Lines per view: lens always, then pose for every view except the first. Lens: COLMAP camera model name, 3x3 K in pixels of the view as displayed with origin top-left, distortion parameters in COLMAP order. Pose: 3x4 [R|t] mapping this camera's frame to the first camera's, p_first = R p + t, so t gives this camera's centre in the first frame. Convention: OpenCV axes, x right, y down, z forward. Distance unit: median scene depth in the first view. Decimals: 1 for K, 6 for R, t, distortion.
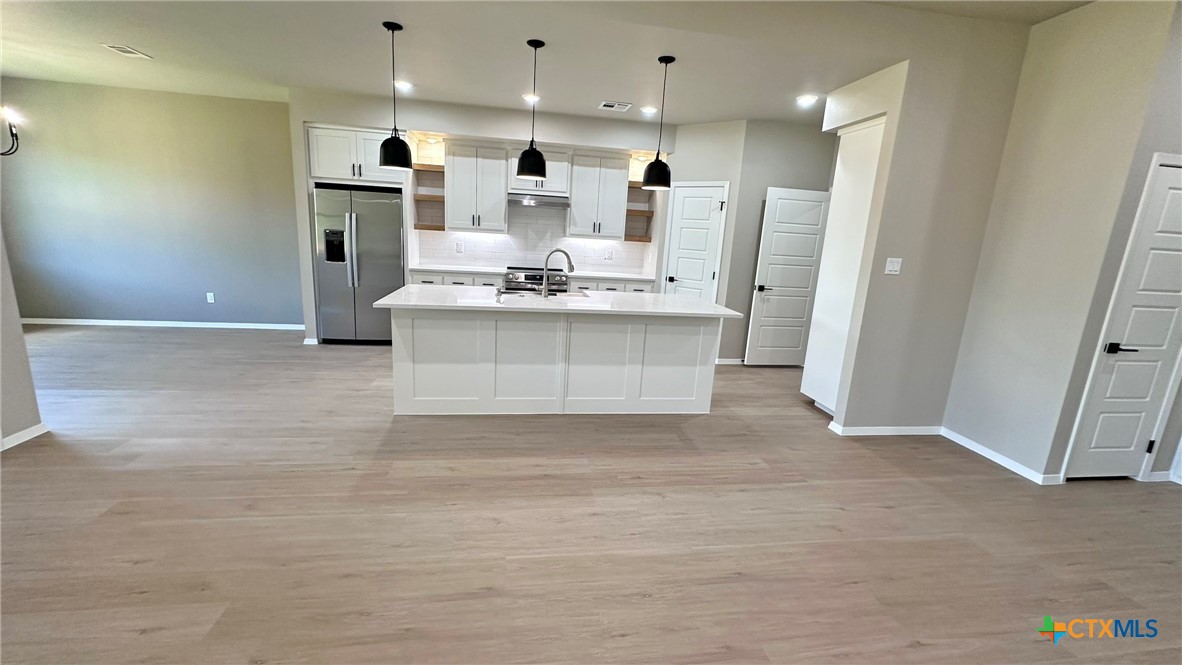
lens RADIAL K [[473.6, 0, 590.5], [0, 473.6, 332.0], [0, 0, 1]] dist [-0.003700, 0.000681]
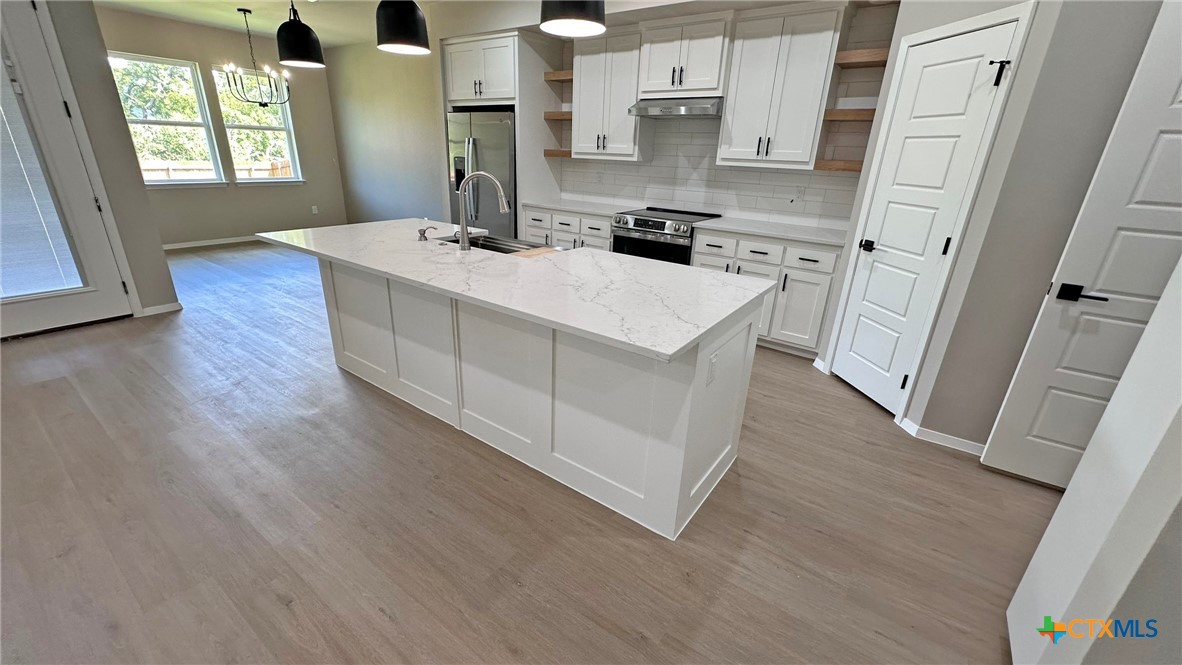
lens RADIAL K [[473.6, 0, 591.0], [0, 473.6, 330.0], [0, 0, 1]] dist [-0.003700, 0.000681]
pose [[0.711641, 0.219375, -0.667415, 0.346081], [-0.143845, 0.975370, 0.167221, -0.071446], [0.687660, -0.022997, 0.725669, 0.465881]]
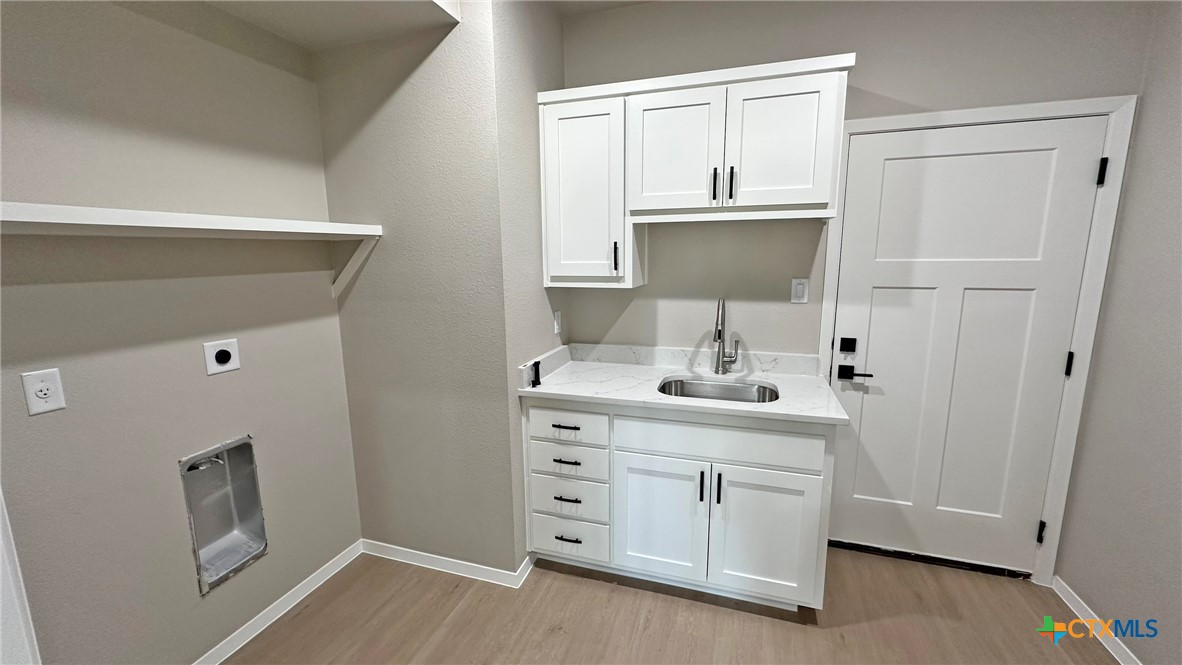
lens RADIAL K [[473.6, 0, 591.9], [0, 473.6, 337.2], [0, 0, 1]] dist [-0.003700, 0.000681]
pose [[0.460577, -0.209157, 0.862625, -0.339182], [0.225776, 0.967482, 0.114033, -0.132930], [-0.858425, 0.142239, 0.492823, 0.550441]]
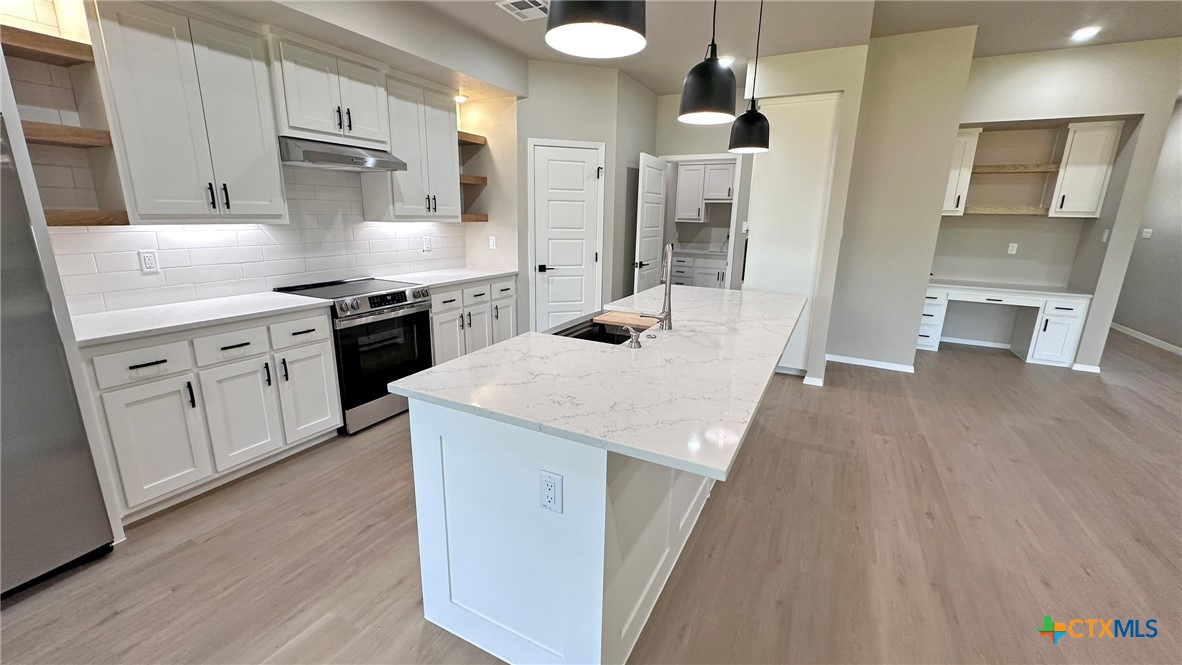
lens RADIAL K [[473.6, 0, 591.0], [0, 473.6, 330.9], [0, 0, 1]] dist [-0.003700, 0.000681]
pose [[0.594706, -0.237467, 0.768072, -0.434514], [0.187004, 0.970036, 0.155115, -0.128364], [-0.781892, 0.051385, 0.621293, 0.508446]]
